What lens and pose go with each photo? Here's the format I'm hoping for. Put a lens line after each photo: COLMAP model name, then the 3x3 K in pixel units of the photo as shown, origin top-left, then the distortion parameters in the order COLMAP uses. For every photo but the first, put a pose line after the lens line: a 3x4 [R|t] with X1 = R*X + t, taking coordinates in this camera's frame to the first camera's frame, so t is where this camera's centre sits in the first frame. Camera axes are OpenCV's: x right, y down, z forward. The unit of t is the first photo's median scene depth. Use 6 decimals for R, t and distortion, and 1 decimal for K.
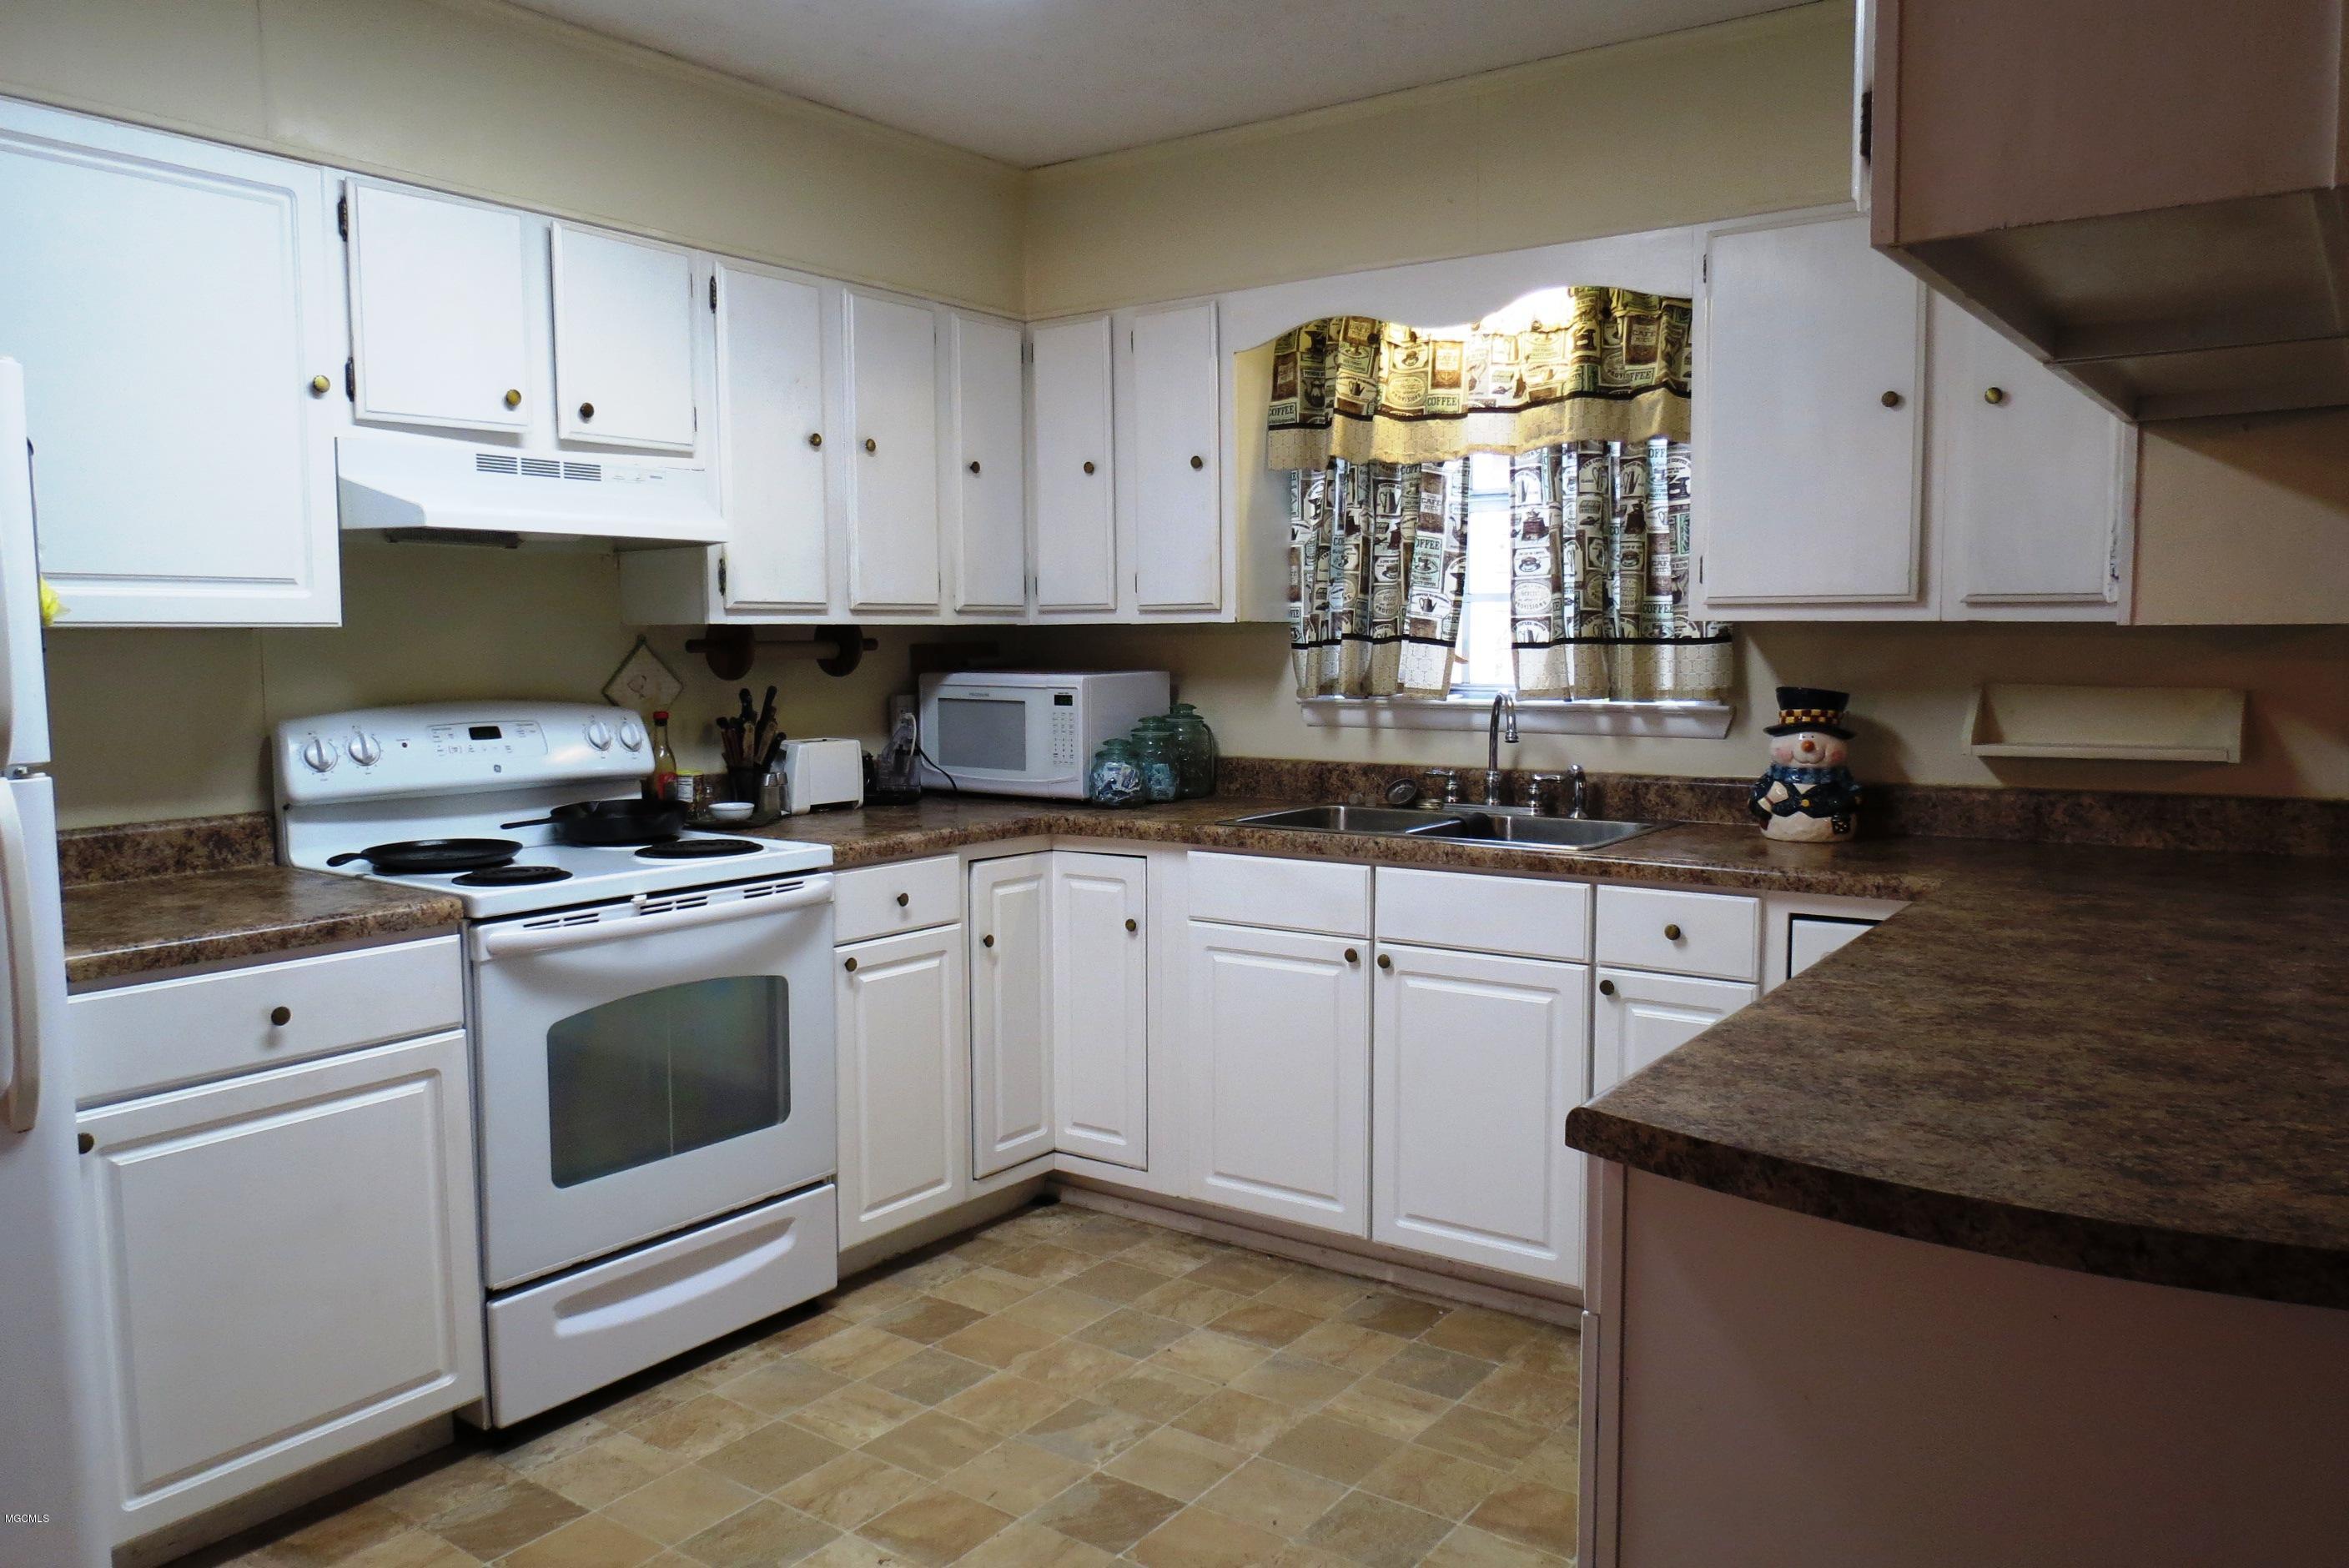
lens RADIAL K [[1673.6, 0, 1181.4], [0, 1673.6, 792.4], [0, 0, 1]] dist [-0.025598, 0.006688]
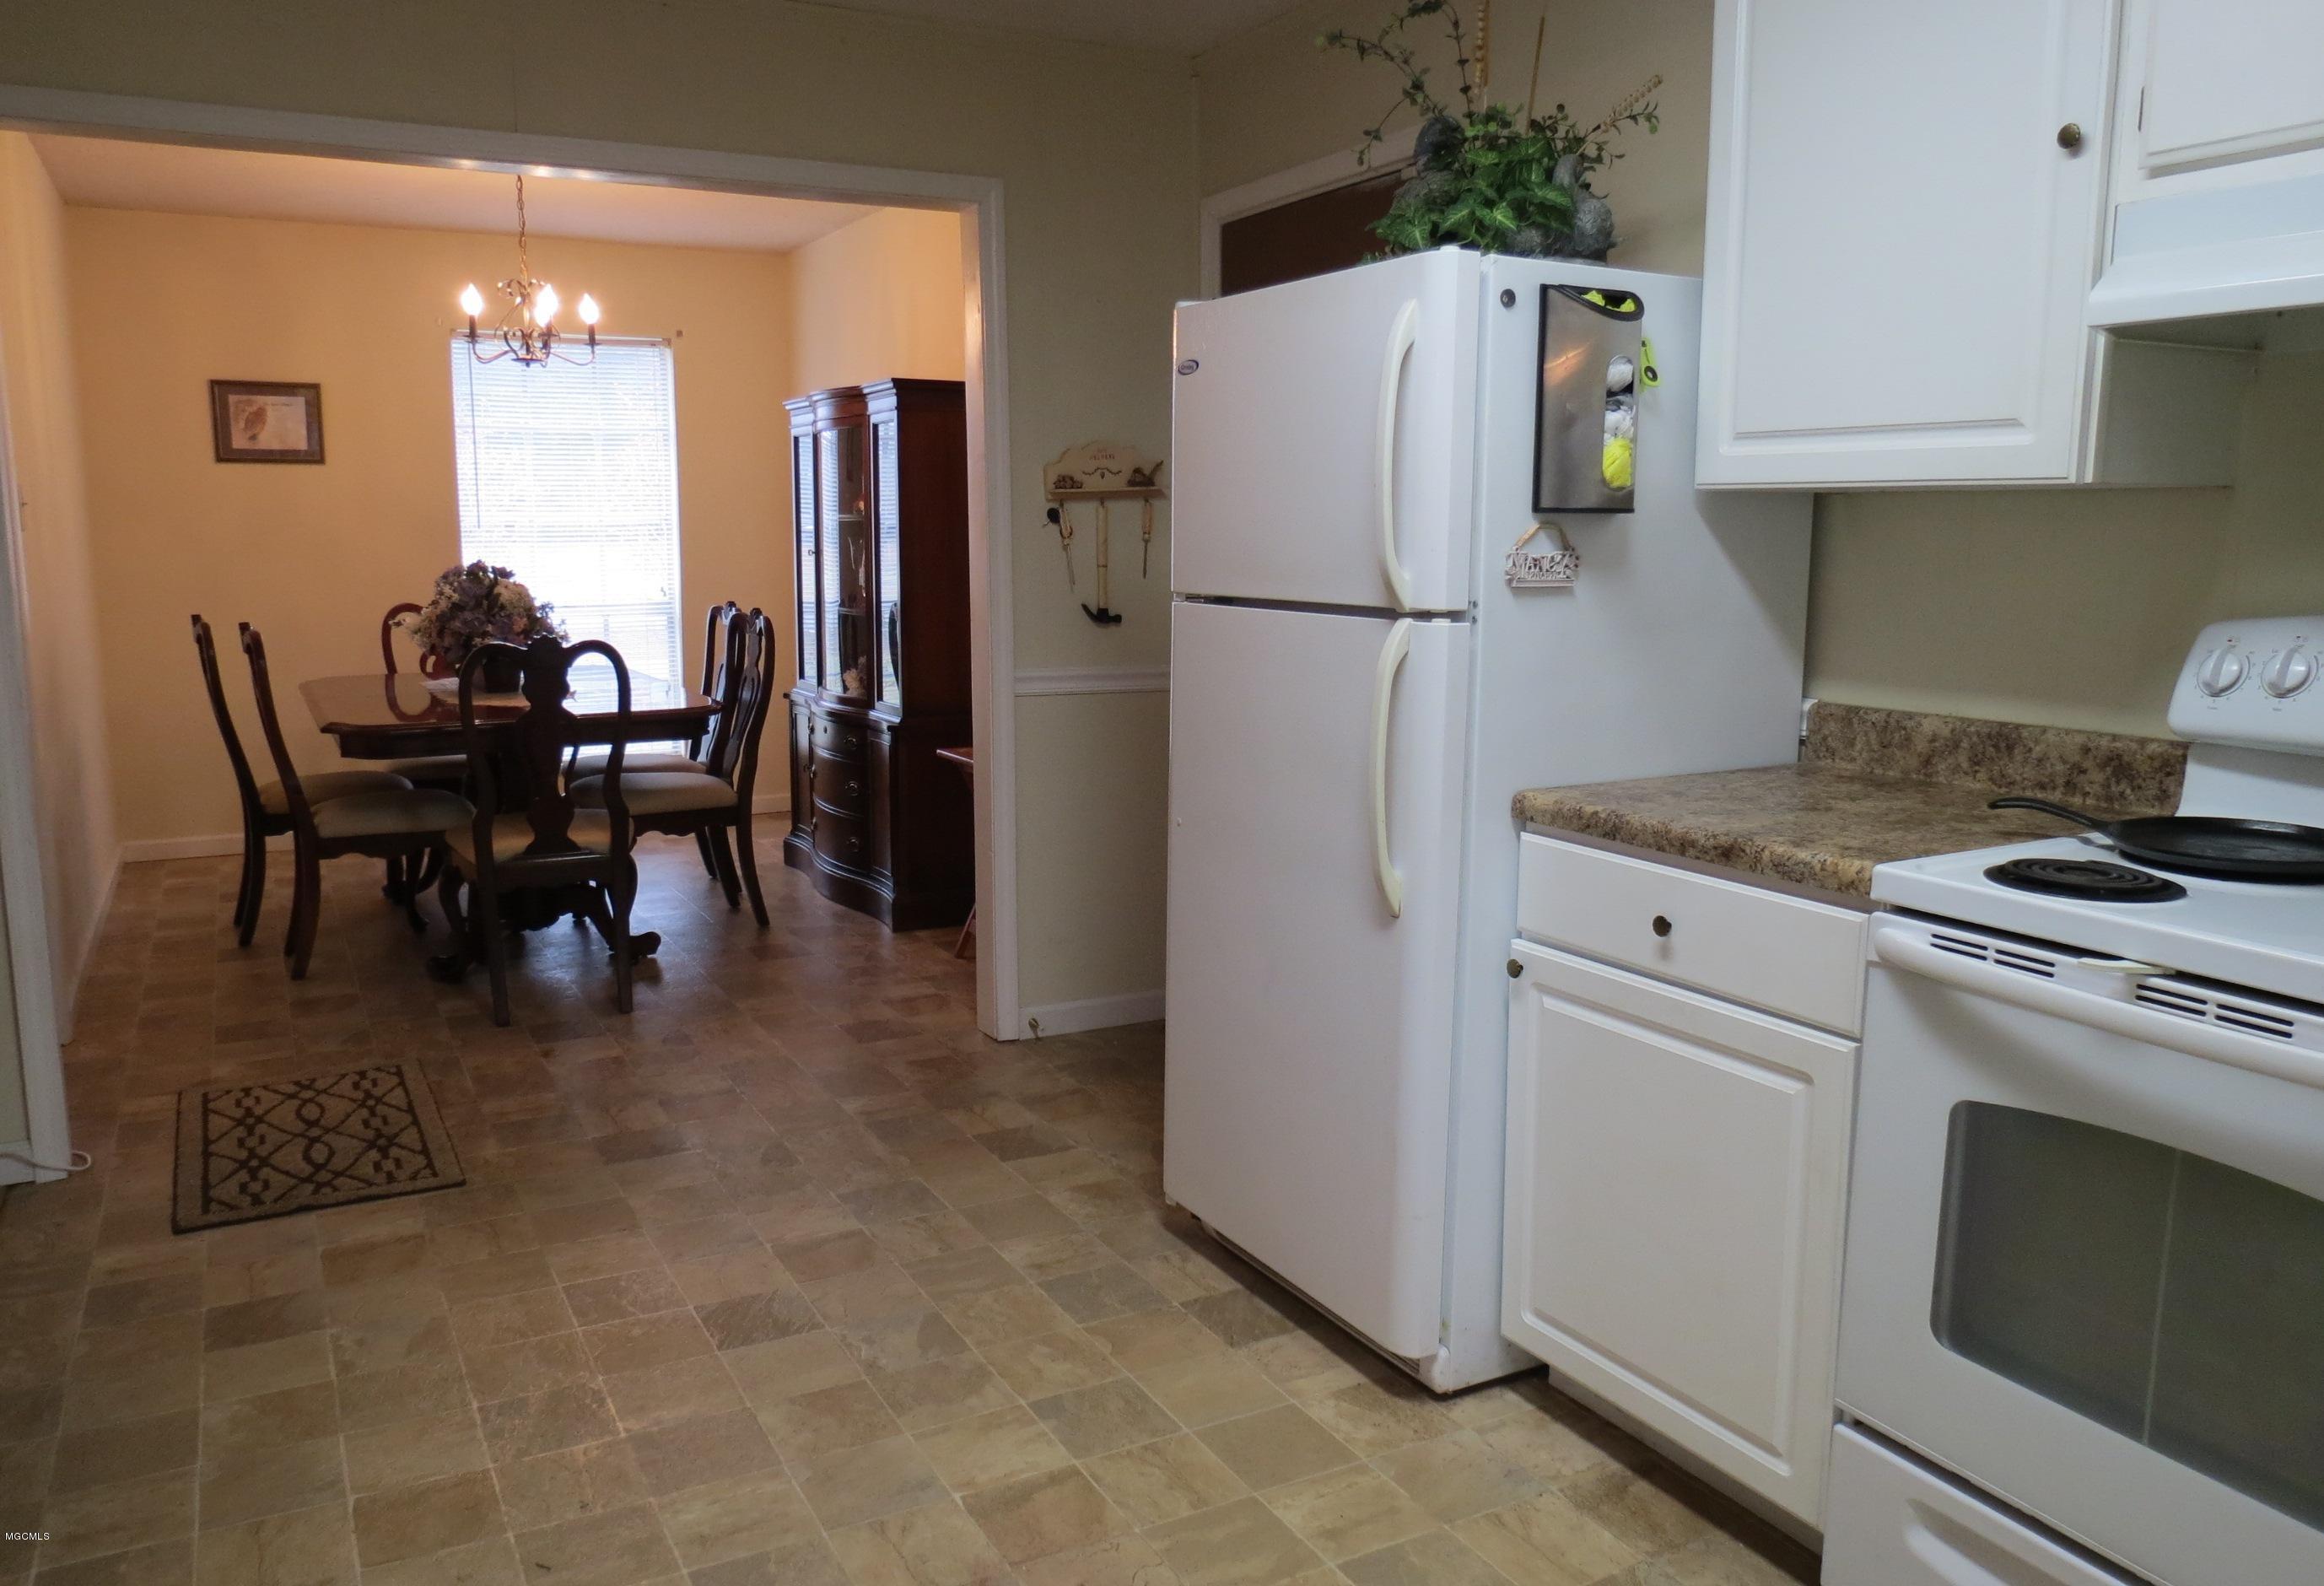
lens RADIAL K [[1677.3, 0, 1149.8], [0, 1677.3, 801.3], [0, 0, 1]] dist [-0.009457, -0.005848]
pose [[-0.441465, 0.150289, -0.884602, 0.253442], [-0.083639, 0.974688, 0.207334, -0.065655], [0.893372, 0.165518, -0.417721, 0.775443]]
